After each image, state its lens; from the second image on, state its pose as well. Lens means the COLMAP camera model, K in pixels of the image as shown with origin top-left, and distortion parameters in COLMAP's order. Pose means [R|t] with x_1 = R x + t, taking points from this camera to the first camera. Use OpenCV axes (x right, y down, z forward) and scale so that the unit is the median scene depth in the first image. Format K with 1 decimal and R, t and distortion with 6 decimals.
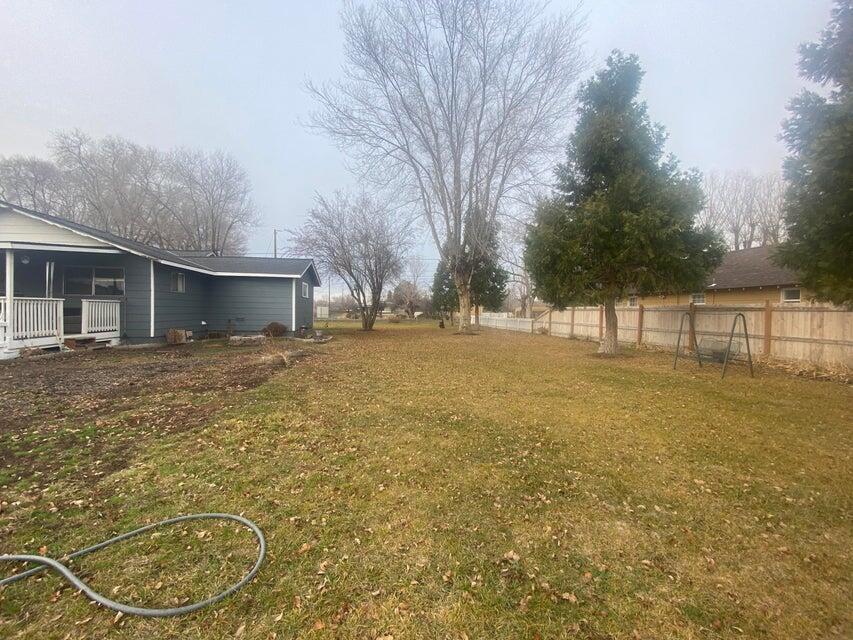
lens RADIAL K [[345.7, 0, 426.5], [0, 345.7, 320.0], [0, 0, 1]] dist [-0.000903, -0.000170]
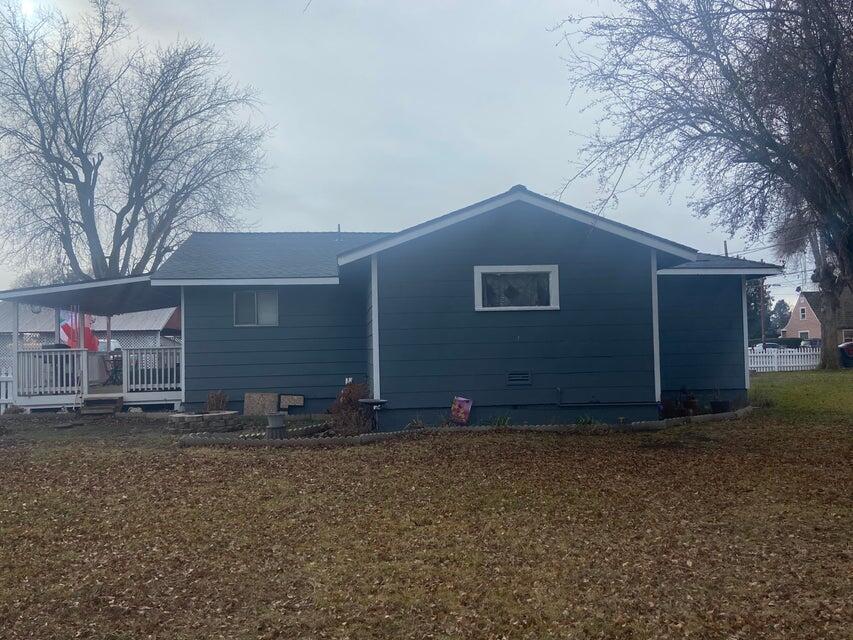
lens RADIAL K [[774.4, 0, 426.5], [0, 774.4, 320.0], [0, 0, 1]] dist [0.013732, 0.003560]
pose [[-0.038735, -0.053420, -0.997821, 0.598148], [-0.001152, 0.998572, -0.053415, -0.025467], [0.999249, -0.000920, -0.038742, 1.499882]]
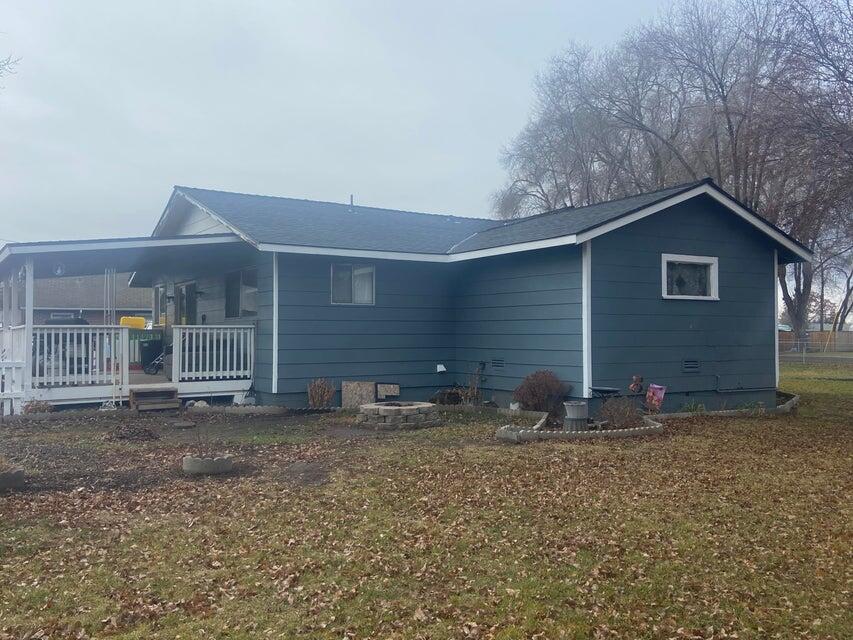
lens RADIAL K [[774.4, 0, 426.5], [0, 774.4, 320.0], [0, 0, 1]] dist [0.013732, 0.003560]
pose [[0.399149, -0.033461, -0.916275, 0.364495], [-0.012970, 0.999028, -0.042133, -0.015102], [0.916794, 0.028702, 0.398327, 0.748845]]
